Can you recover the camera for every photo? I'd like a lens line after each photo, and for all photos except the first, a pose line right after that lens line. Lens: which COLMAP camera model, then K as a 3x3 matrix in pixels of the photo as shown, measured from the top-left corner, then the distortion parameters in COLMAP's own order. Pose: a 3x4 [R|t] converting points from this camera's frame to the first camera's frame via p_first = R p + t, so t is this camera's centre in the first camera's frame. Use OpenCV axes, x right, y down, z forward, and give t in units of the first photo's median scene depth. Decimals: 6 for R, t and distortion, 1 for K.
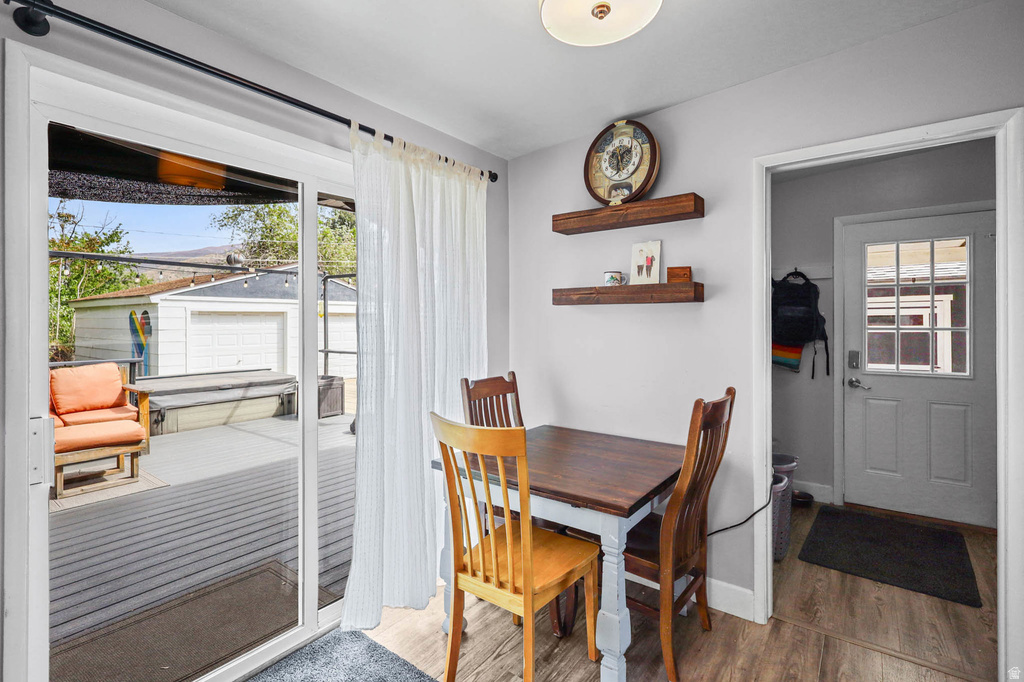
lens RADIAL K [[485.2, 0, 525.2], [0, 485.2, 319.0], [0, 0, 1]] dist [-0.001156, -0.000347]
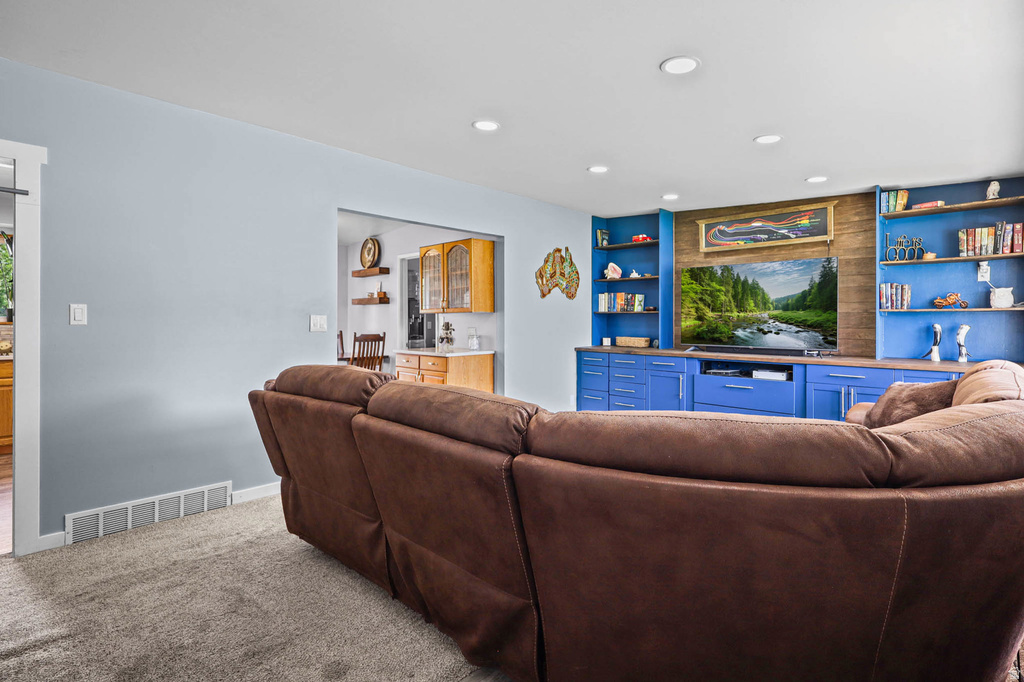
lens RADIAL K [[485.2, 0, 525.2], [0, 485.2, 319.0], [0, 0, 1]] dist [-0.001156, -0.000347]
pose [[0.989190, 0.007498, -0.146445, 1.481404], [-0.007548, 0.999971, 0.000214, 0.043345], [0.146443, 0.000893, 0.989219, -1.603174]]
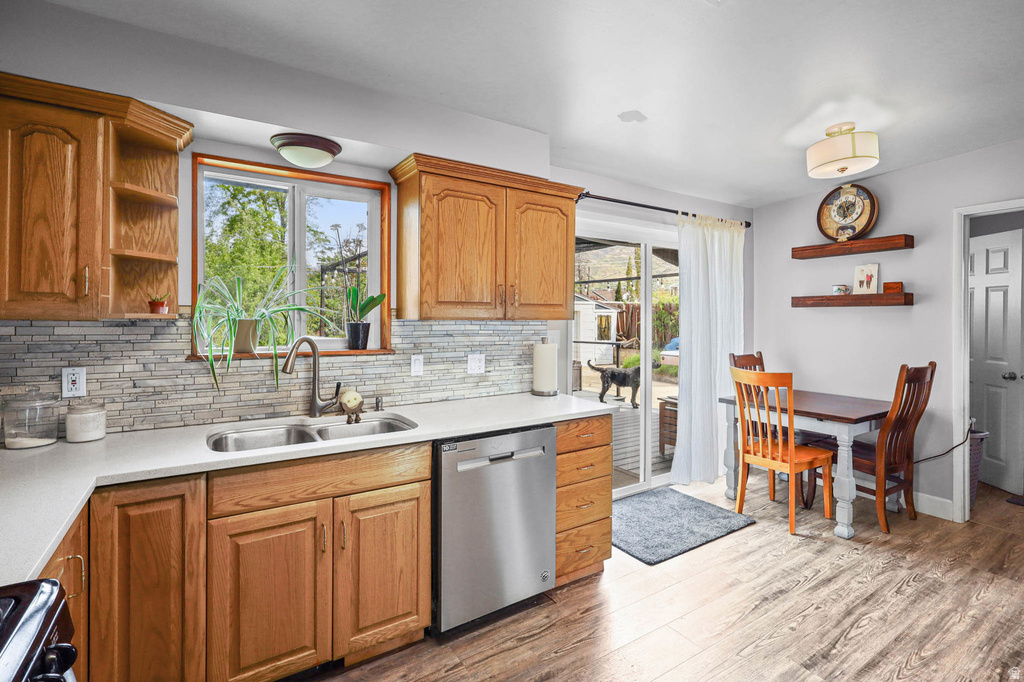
lens RADIAL K [[481.3, 0, 516.8], [0, 481.3, 318.2], [0, 0, 1]] dist [0.000924, -0.000074]
pose [[0.929604, 0.002844, -0.368549, -0.201185], [-0.000430, 0.999978, 0.006631, -0.005433], [0.368559, -0.006005, 0.929585, -0.762389]]
